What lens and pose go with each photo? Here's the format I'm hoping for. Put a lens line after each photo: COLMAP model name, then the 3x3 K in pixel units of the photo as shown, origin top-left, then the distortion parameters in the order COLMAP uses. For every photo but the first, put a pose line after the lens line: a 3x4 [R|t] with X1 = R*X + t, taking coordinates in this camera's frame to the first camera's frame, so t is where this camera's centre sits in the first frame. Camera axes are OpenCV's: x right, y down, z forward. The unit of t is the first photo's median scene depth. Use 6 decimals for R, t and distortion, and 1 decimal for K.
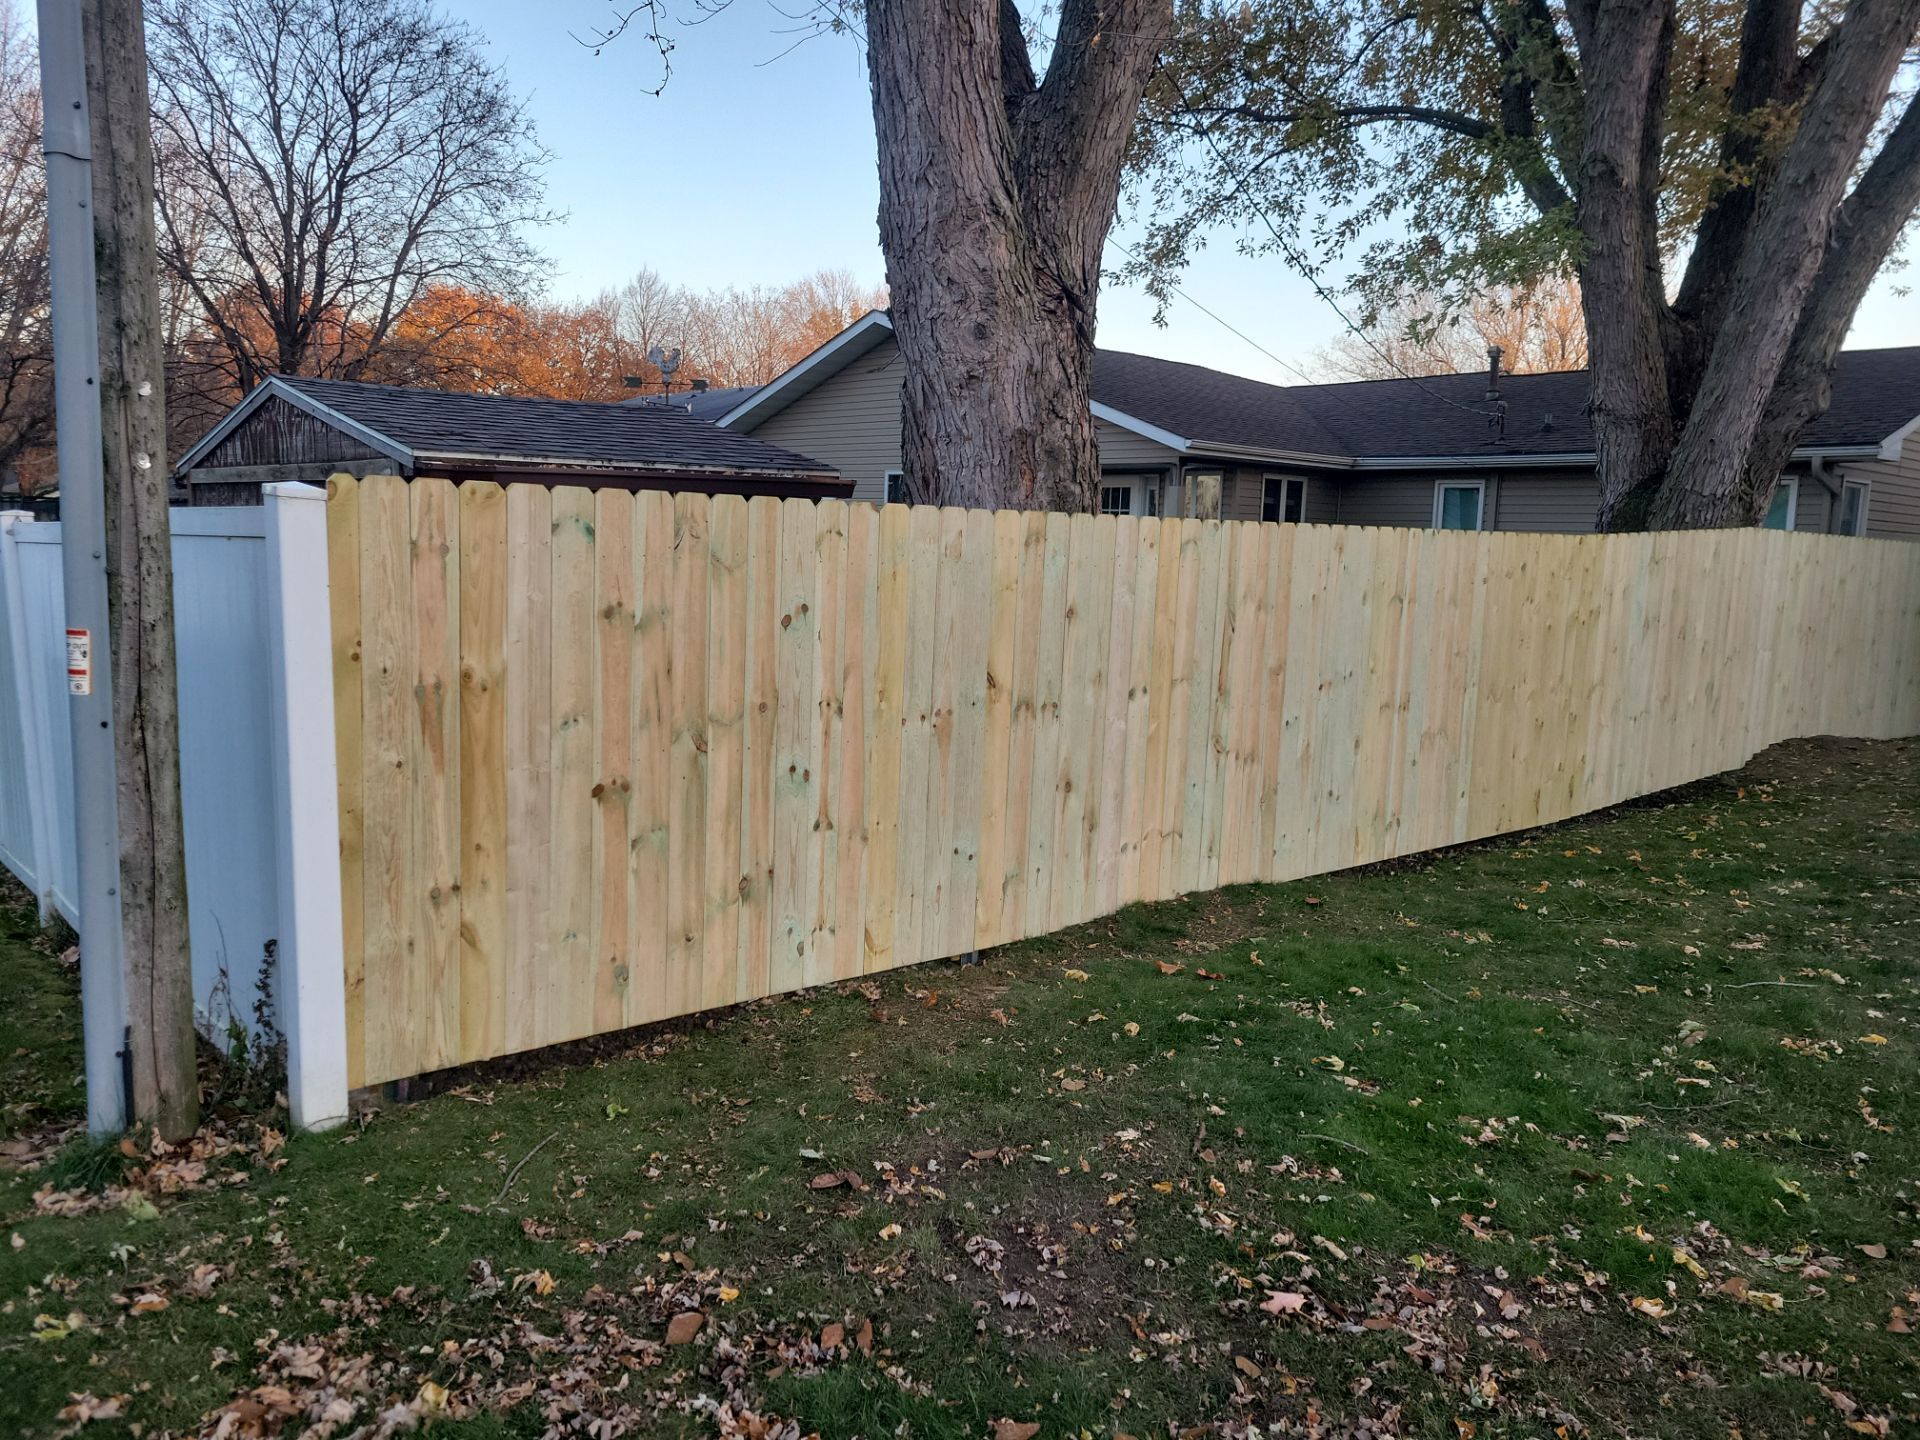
lens RADIAL K [[1502.1, 0, 959.0], [0, 1502.1, 713.5], [0, 0, 1]] dist [0.062160, -0.033928]
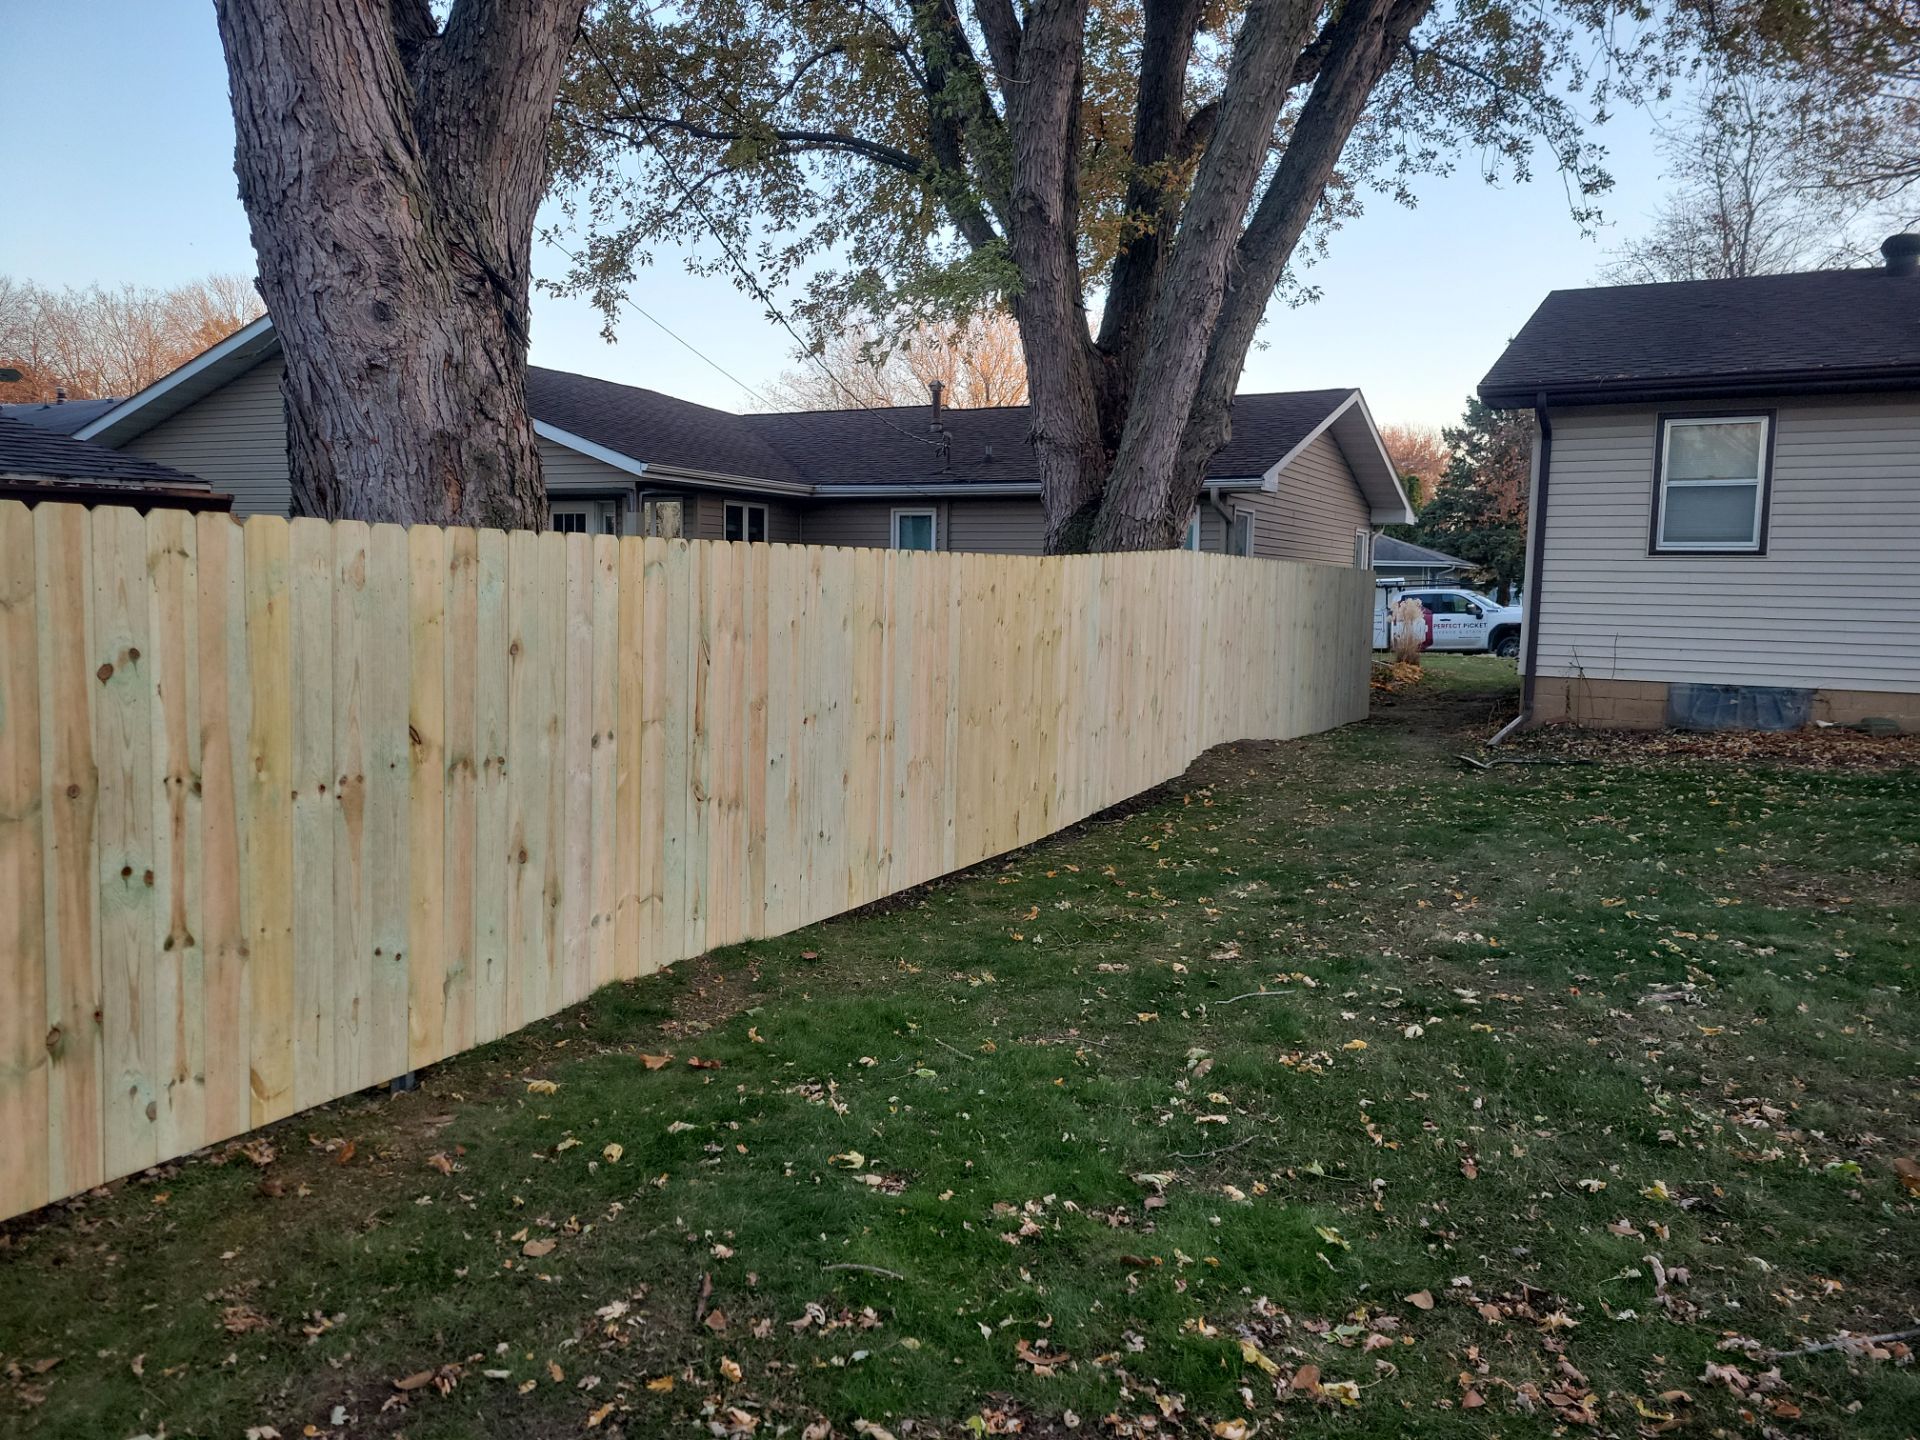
lens RADIAL K [[1502.1, 0, 957.7], [0, 1502.1, 711.9], [0, 0, 1]] dist [0.062160, -0.033928]
pose [[0.938814, -0.047120, 0.341186, 0.015777], [0.054398, 0.998450, -0.011789, -0.007875], [-0.340102, 0.029627, 0.939922, 0.116719]]
